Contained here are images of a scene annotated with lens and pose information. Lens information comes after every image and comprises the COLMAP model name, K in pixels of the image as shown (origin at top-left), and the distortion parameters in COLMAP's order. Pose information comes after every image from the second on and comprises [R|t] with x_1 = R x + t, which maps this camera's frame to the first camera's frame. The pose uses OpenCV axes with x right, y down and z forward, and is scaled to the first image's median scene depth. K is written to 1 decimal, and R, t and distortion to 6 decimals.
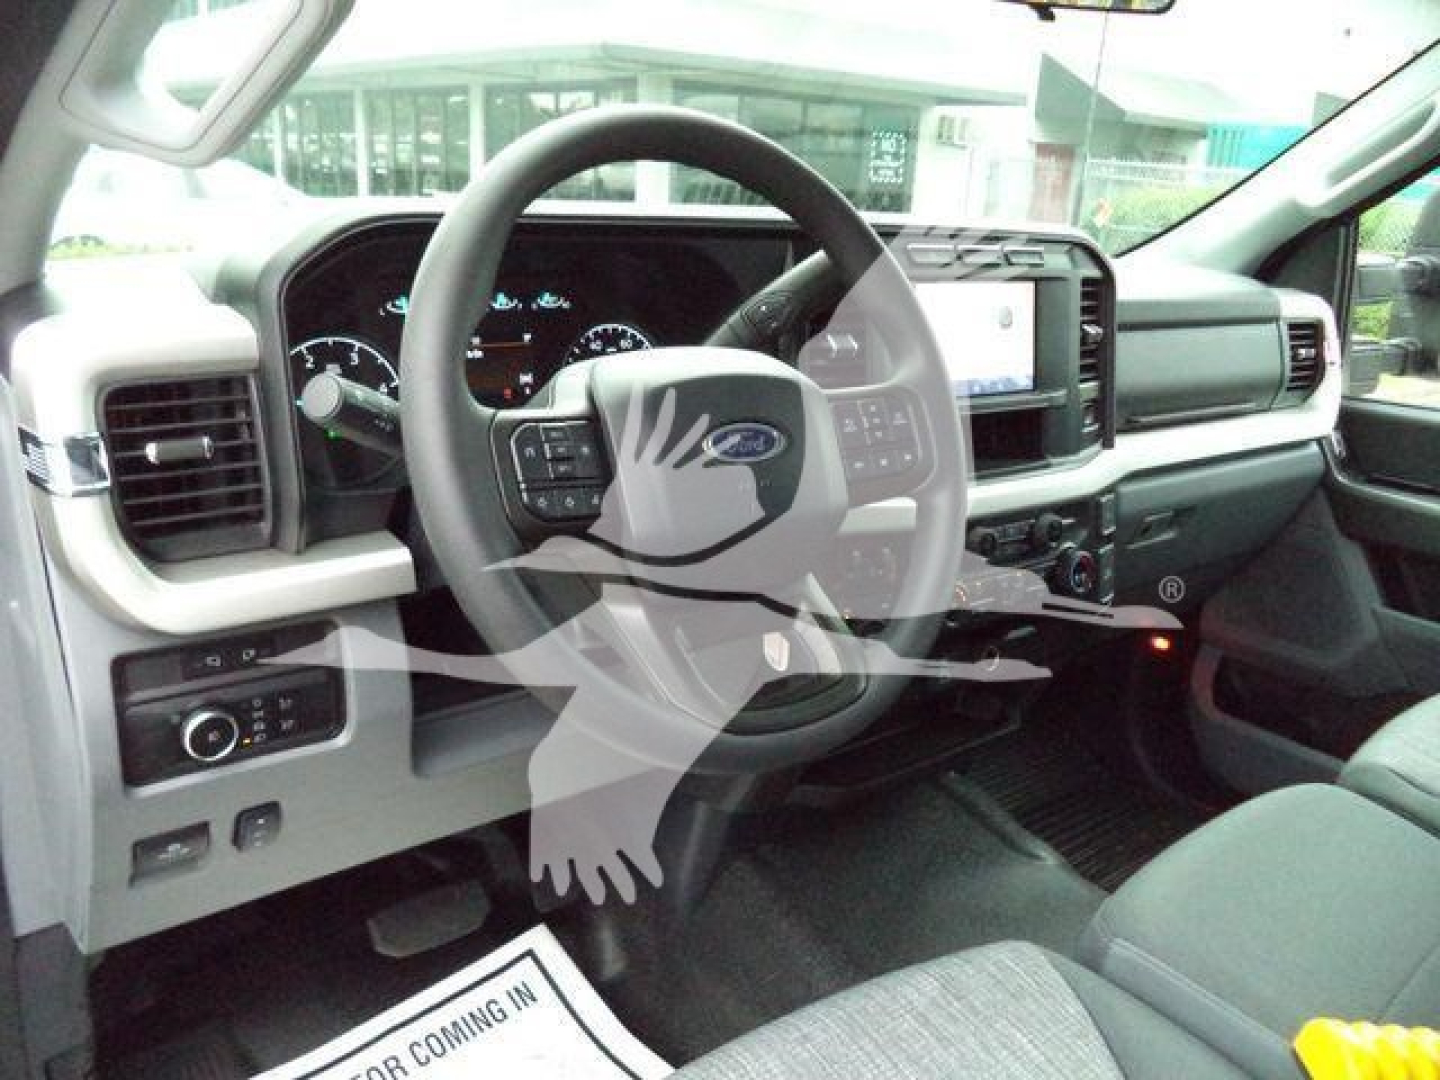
lens RADIAL K [[1163.5, 0, 720.0], [0, 1163.5, 540.0], [0, 0, 1]] dist [-0.045441, 0.000227]
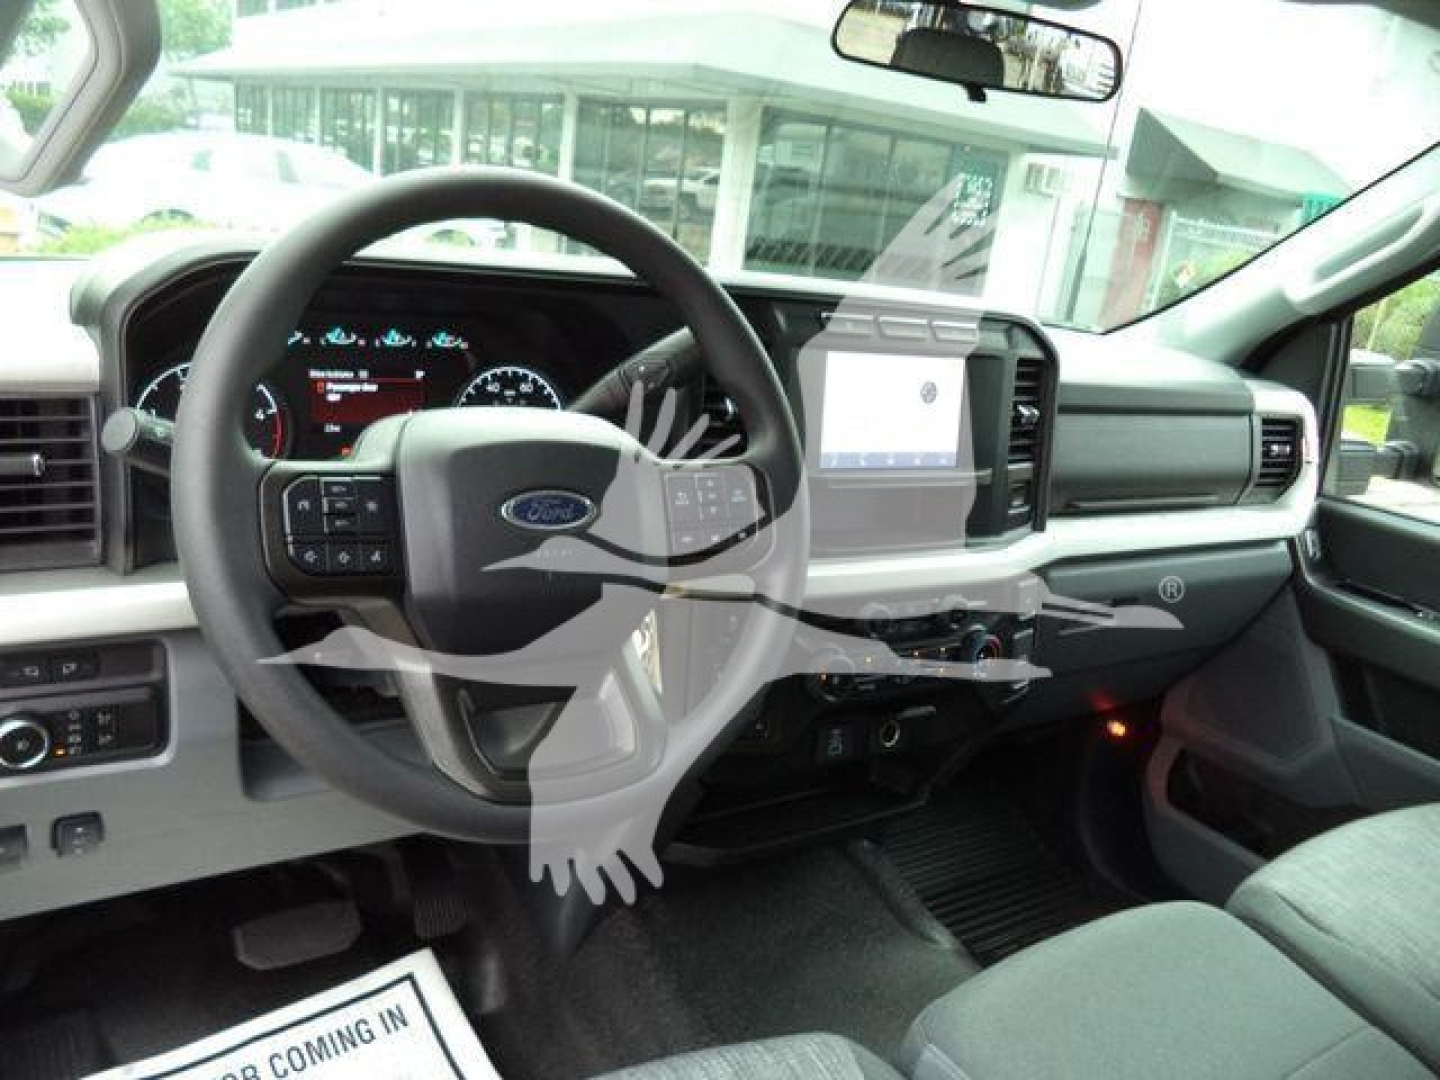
lens RADIAL K [[1164.3, 0, 727.9], [0, 1164.3, 544.6], [0, 0, 1]] dist [-0.055964, 0.009083]
pose [[0.994197, 0.096228, -0.048086, 0.127764], [-0.096892, 0.995226, -0.011674, -0.033039], [0.046733, 0.016266, 0.998775, 0.008836]]
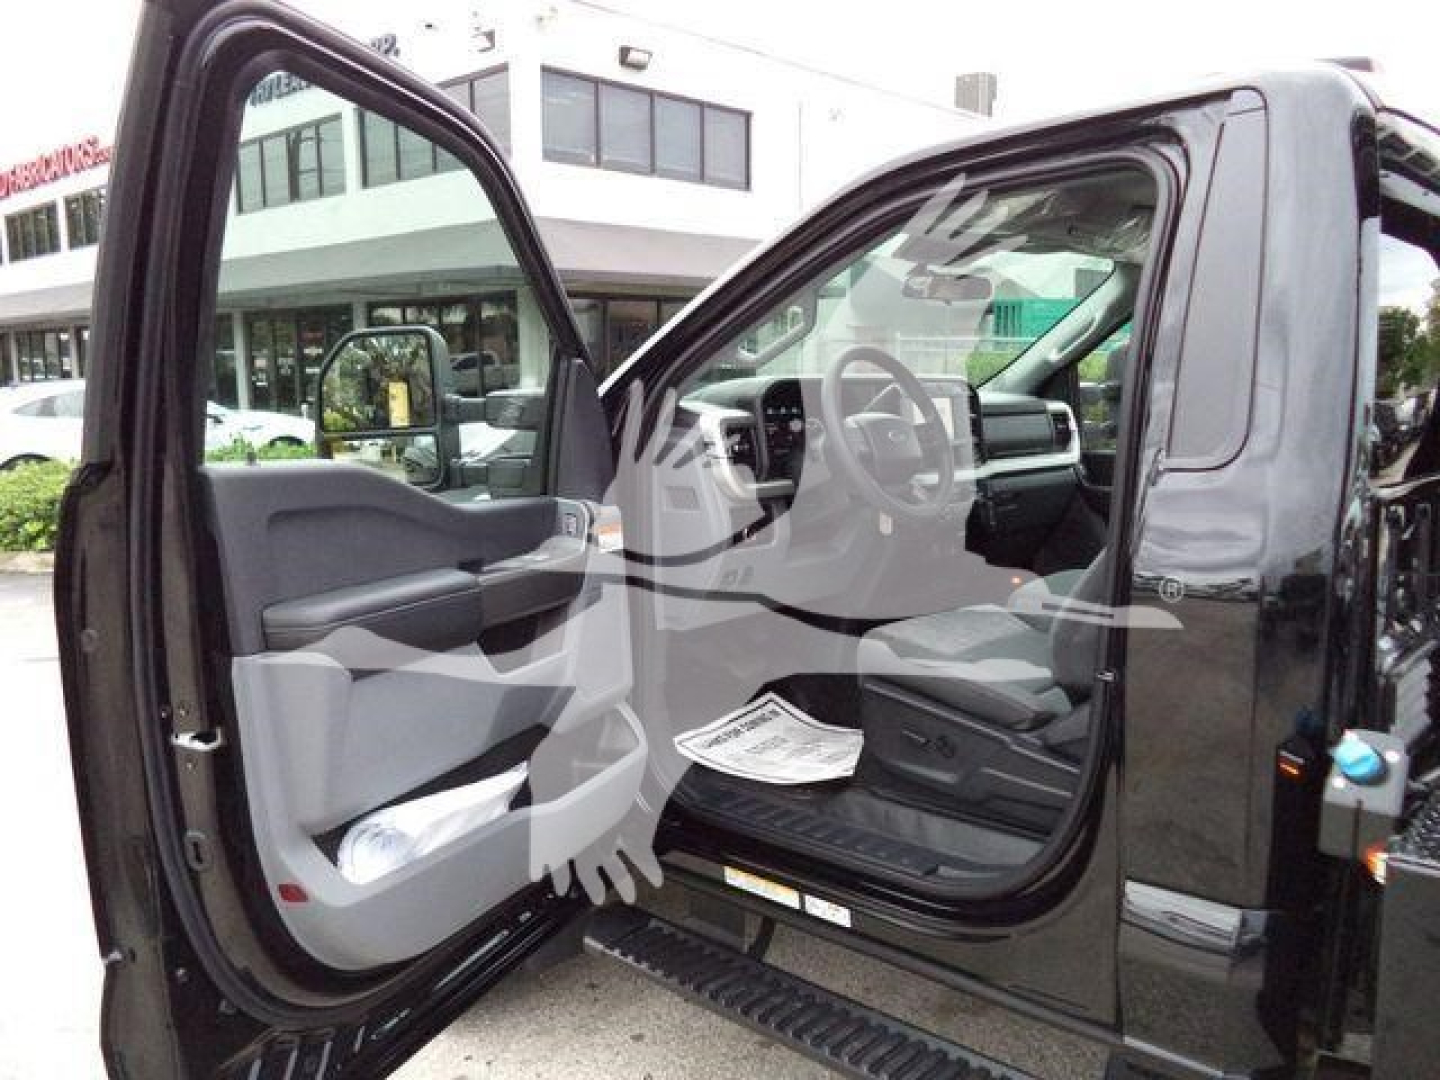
lens RADIAL K [[1171.0, 0, 726.4], [0, 1171.0, 542.1], [0, 0, 1]] dist [-0.027802, 0.001670]
pose [[0.985292, -0.080740, 0.150600, -0.596856], [0.103041, 0.983799, -0.146704, 0.398220], [-0.136315, 0.160065, 0.977649, -1.335319]]
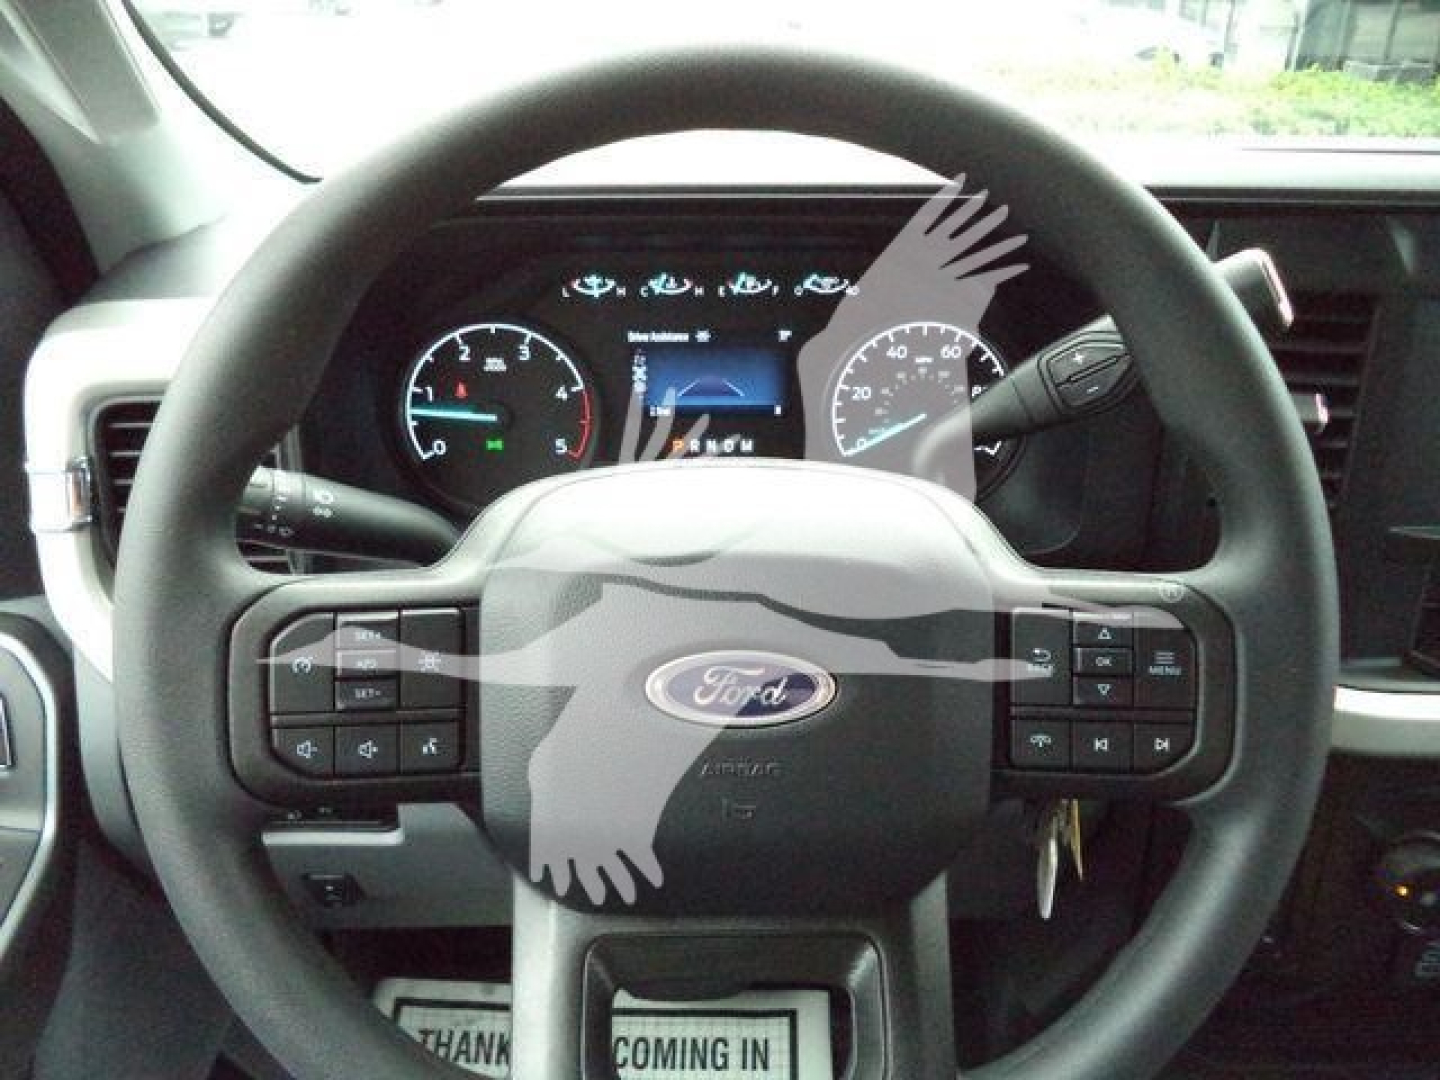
lens RADIAL K [[1148.4, 0, 724.6], [0, 1148.4, 550.3], [0, 0, 1]] dist [-0.023787, -0.001035]
pose [[0.797783, 0.238579, -0.553736, 0.170079], [-0.144518, 0.967277, 0.208543, -0.147943], [0.585369, -0.086347, 0.806156, 0.326352]]
